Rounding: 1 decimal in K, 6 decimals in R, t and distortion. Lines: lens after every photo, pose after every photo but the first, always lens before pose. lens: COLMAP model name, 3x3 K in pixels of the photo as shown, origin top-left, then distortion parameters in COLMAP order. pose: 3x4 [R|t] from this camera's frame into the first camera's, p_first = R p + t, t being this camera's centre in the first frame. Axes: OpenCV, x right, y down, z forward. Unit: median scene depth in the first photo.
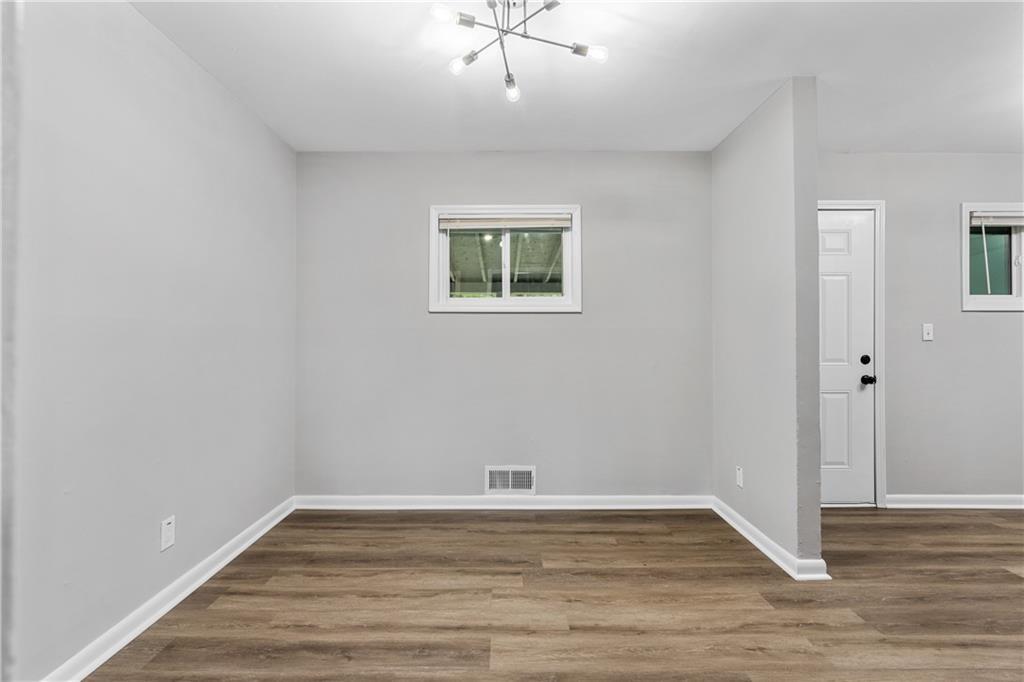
lens RADIAL K [[459.3, 0, 511.0], [0, 459.3, 335.4], [0, 0, 1]] dist [-0.002963, 0.001000]
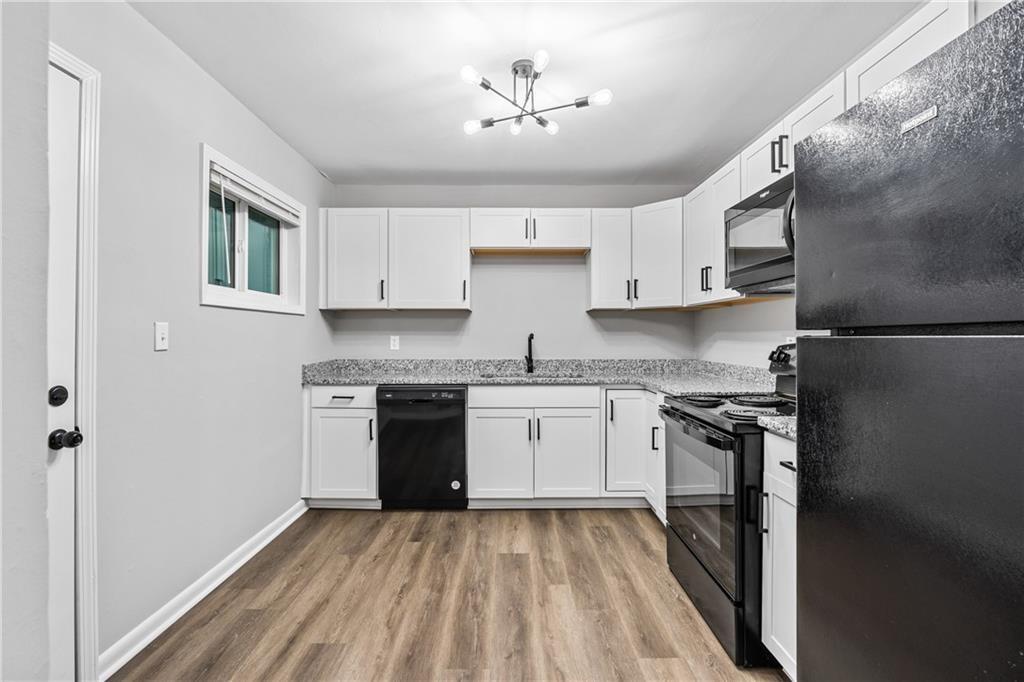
lens RADIAL K [[464.5, 0, 512.0], [0, 464.5, 341.0], [0, 0, 1]] dist [-0.001633, 0.000815]
pose [[0.005212, -0.008845, 0.999947, 0.394674], [-0.017961, 0.999799, 0.008937, -0.018931], [-0.999825, -0.018006, 0.005052, 0.693774]]
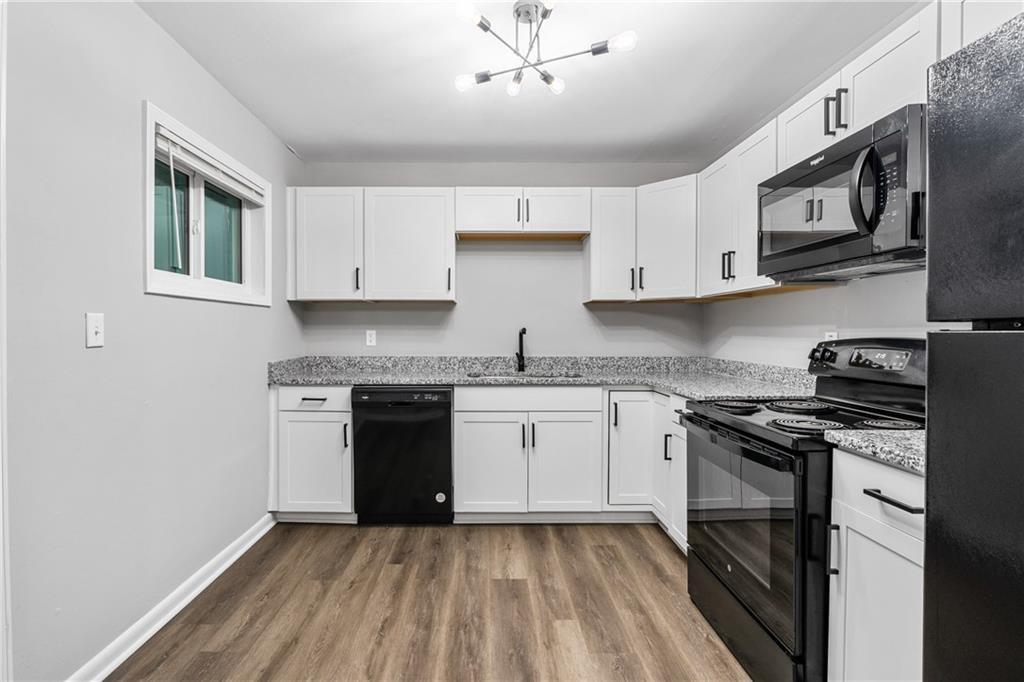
lens RADIAL K [[475.8, 0, 485.4], [0, 475.8, 343.5], [0, 0, 1]] dist [-0.001853, 0.000037]
pose [[0.009969, -0.024541, 0.999649, 0.511048], [-0.019214, 0.999510, 0.024729, -0.017654], [-0.999766, -0.019454, 0.009492, 0.734111]]
